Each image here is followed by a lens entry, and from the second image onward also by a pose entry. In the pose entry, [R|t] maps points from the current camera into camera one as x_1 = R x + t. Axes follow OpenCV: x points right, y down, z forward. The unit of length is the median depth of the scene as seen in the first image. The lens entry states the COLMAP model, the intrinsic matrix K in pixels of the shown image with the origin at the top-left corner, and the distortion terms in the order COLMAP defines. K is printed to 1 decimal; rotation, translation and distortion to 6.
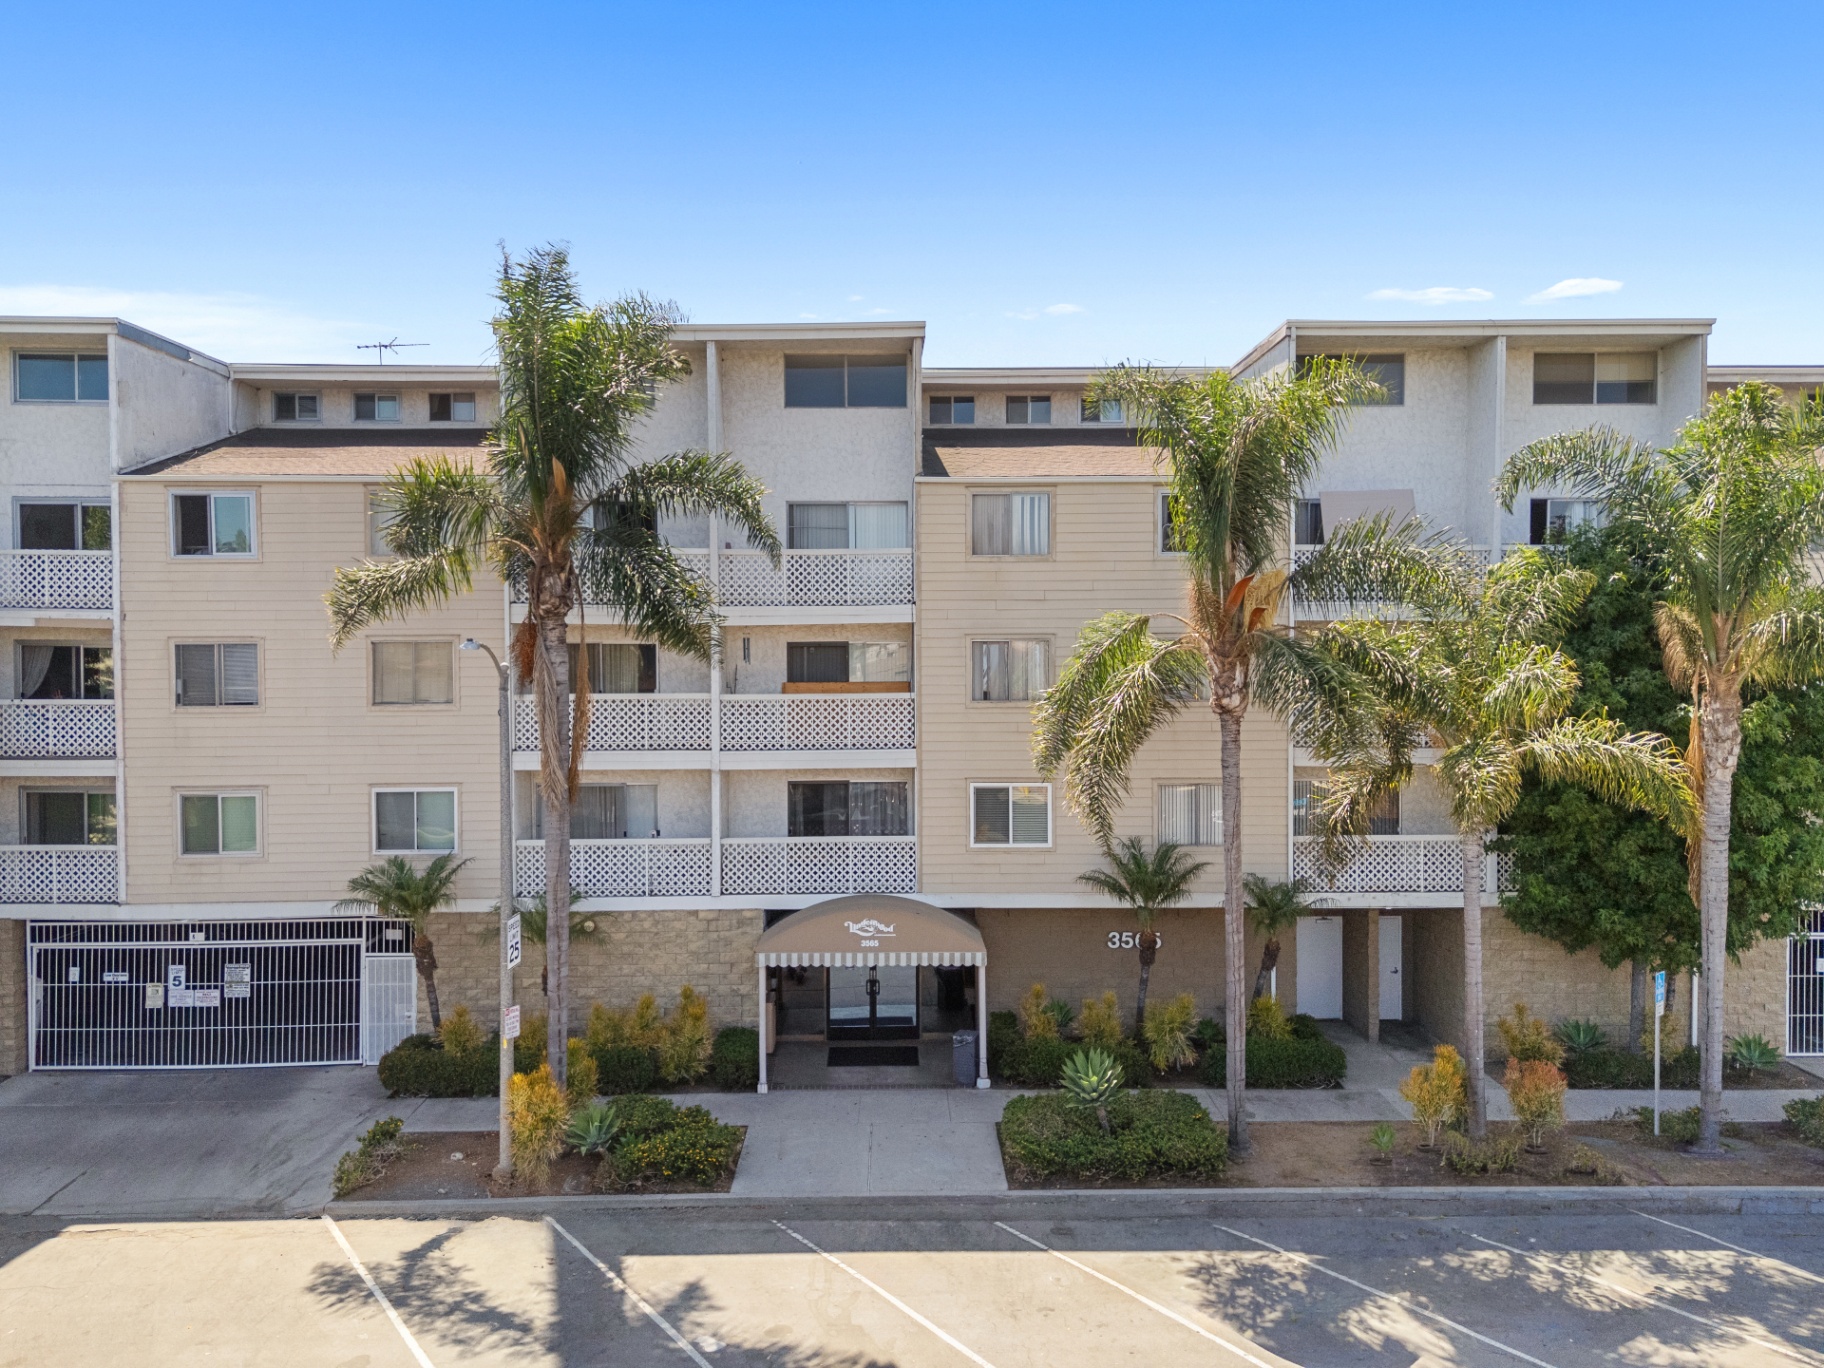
lens RADIAL K [[1375.5, 0, 912.0], [0, 1375.5, 684.0], [0, 0, 1]] dist [0.088054, -0.069558]
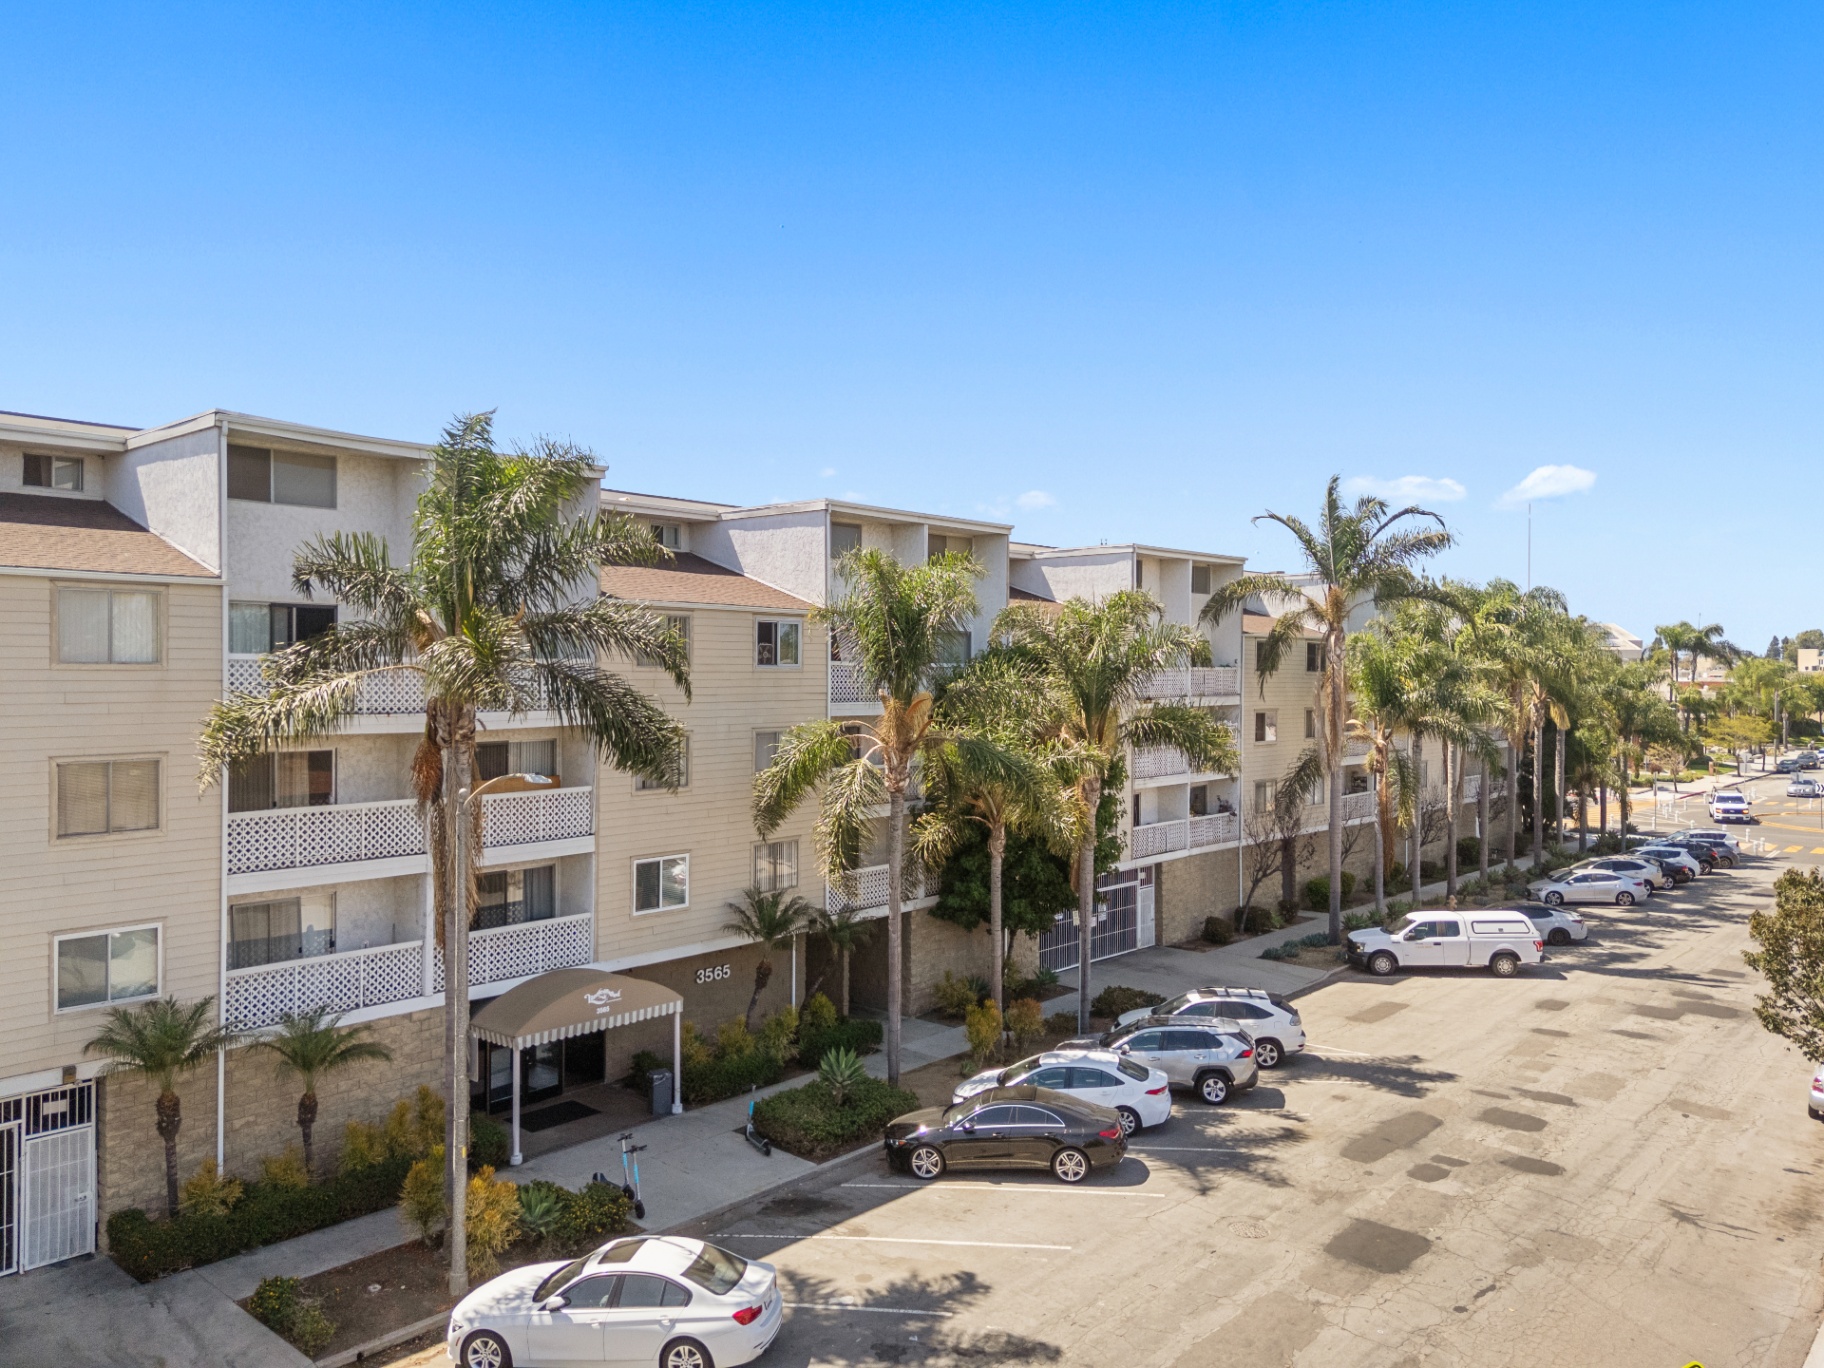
lens RADIAL K [[1375.5, 0, 912.0], [0, 1375.5, 684.0], [0, 0, 1]] dist [0.088054, -0.069558]
pose [[0.667811, -0.000981, 0.744330, -0.676922], [0.013477, 0.999851, -0.010774, -0.062713], [-0.744209, 0.017226, 0.667725, 0.035080]]
